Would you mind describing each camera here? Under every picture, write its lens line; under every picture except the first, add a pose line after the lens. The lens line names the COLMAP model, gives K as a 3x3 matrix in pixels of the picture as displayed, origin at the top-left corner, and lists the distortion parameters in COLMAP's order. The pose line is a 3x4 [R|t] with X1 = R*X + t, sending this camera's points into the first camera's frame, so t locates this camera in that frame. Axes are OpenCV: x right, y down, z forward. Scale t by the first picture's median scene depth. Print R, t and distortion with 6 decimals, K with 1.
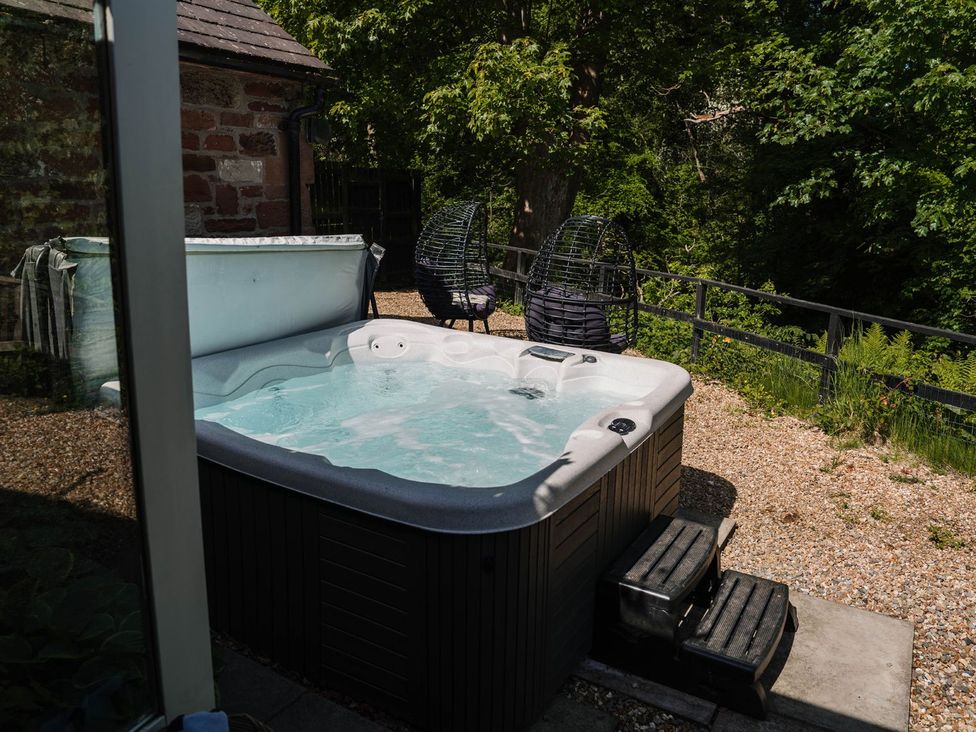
lens RADIAL K [[748.4, 0, 490.1], [0, 748.4, 369.4], [0, 0, 1]] dist [-0.127162, 0.102321]
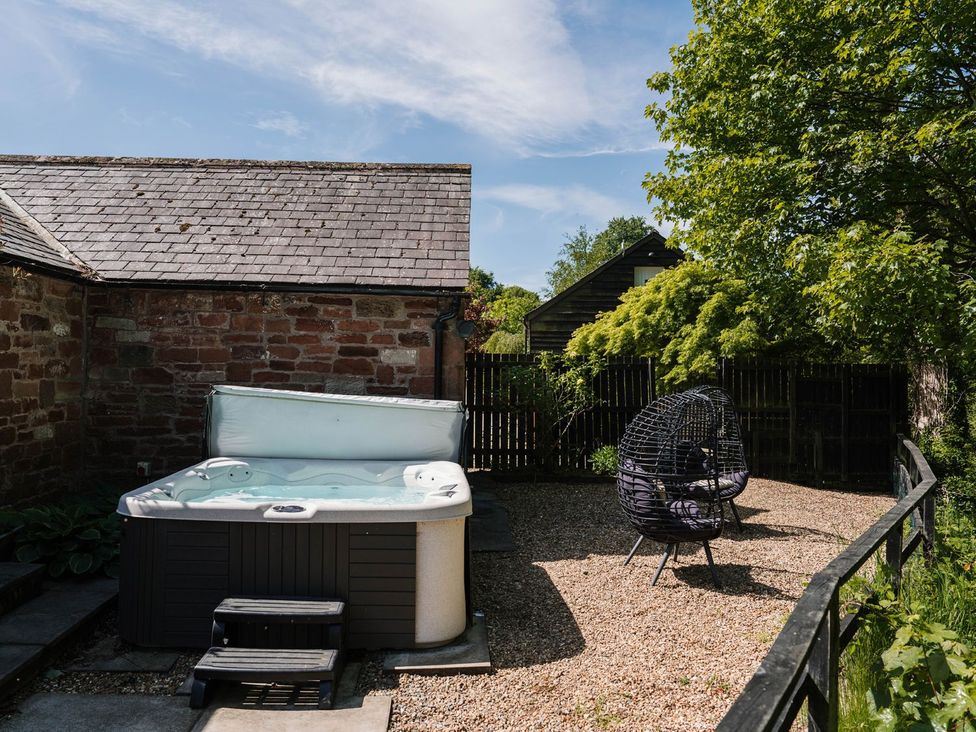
lens RADIAL K [[748.4, 0, 490.1], [0, 748.4, 369.4], [0, 0, 1]] dist [-0.127162, 0.102321]
pose [[0.573036, -0.022823, -0.819213, 1.069567], [-0.204859, 0.963889, -0.170151, -0.015453], [0.793513, 0.265326, 0.547667, 0.297240]]
